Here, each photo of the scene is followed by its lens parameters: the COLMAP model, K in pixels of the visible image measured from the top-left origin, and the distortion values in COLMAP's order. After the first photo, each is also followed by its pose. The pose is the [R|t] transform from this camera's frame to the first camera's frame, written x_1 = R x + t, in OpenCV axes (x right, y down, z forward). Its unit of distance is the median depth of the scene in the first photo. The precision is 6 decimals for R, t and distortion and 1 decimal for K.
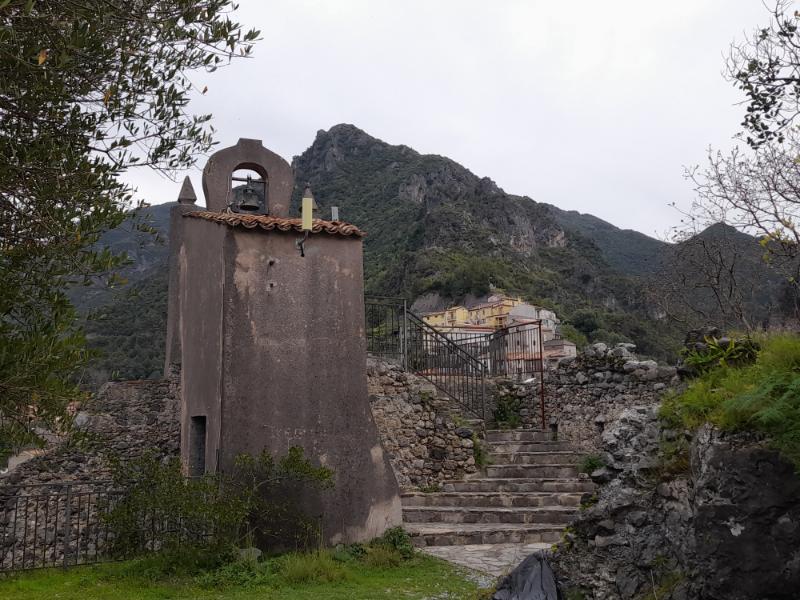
lens RADIAL K [[794.8, 0, 400.0], [0, 794.8, 300.0], [0, 0, 1]] dist [0.107934, -0.149047]
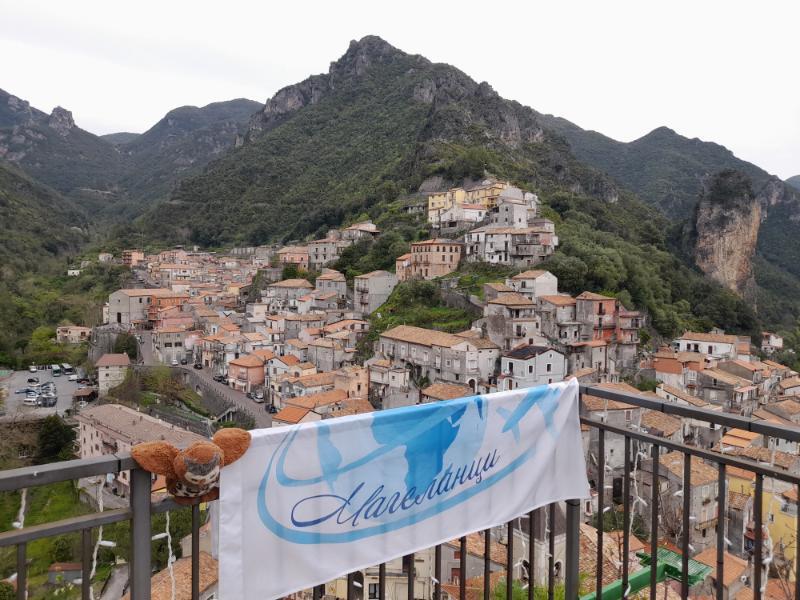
lens RADIAL K [[581.6, 0, 402.7], [0, 581.6, 299.1], [0, 0, 1]] dist [0.071617, -0.071711]
pose [[0.999446, 0.031660, -0.010240, 0.001202], [-0.029023, 0.979953, 0.197105, 0.000514], [0.016275, -0.196698, 0.980329, 0.035862]]
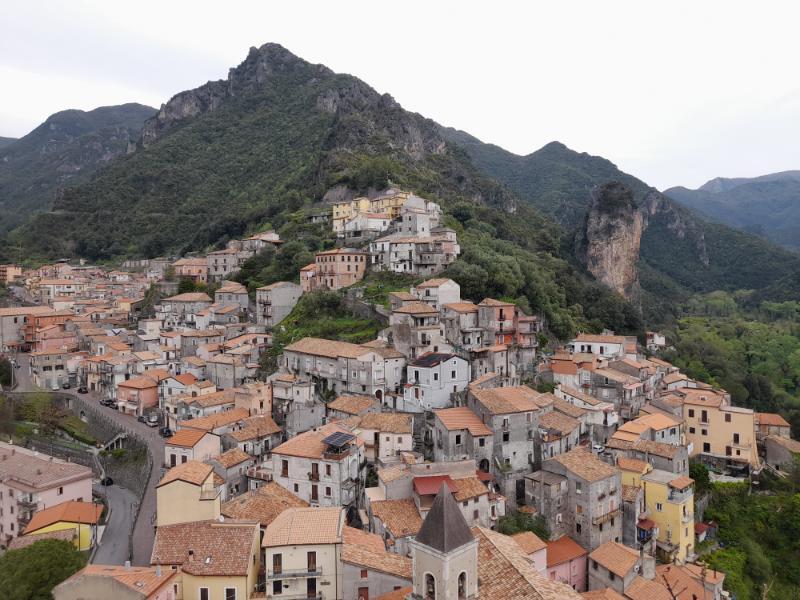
lens RADIAL K [[581.6, 0, 402.7], [0, 581.6, 299.1], [0, 0, 1]] dist [0.071617, -0.071711]
pose [[0.989885, 0.006112, 0.141740, 0.003899], [-0.031287, 0.983879, 0.176079, 0.000926], [-0.138379, -0.178732, 0.974118, 0.039126]]
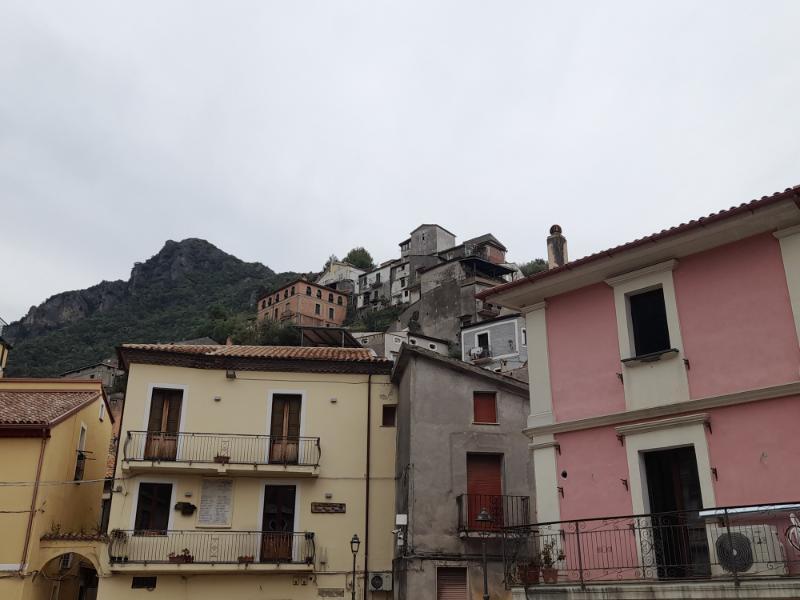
lens RADIAL K [[794.8, 0, 400.0], [0, 794.8, 300.0], [0, 0, 1]] dist [0.107934, -0.149047]
pose [[0.978455, 0.096908, 0.182305, -0.000586], [-0.053281, 0.971610, -0.230511, 0.093848], [-0.199468, 0.215831, 0.955840, 0.112999]]
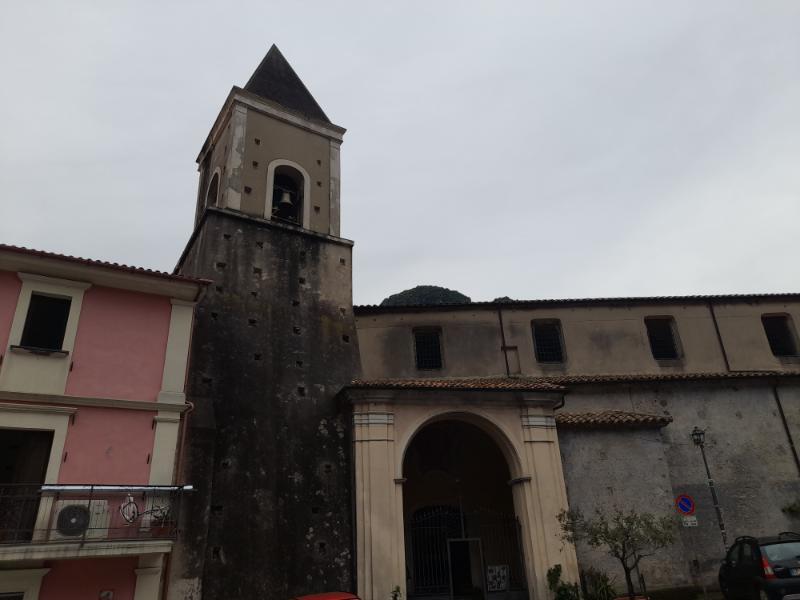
lens RADIAL K [[581.6, 0, 402.7], [0, 581.6, 299.1], [0, 0, 1]] dist [0.071617, -0.071711]
pose [[0.066477, 0.423236, 0.903577, -0.009341], [-0.102192, 0.903706, -0.415778, 0.095658], [-0.992541, -0.064699, 0.103327, 0.122119]]
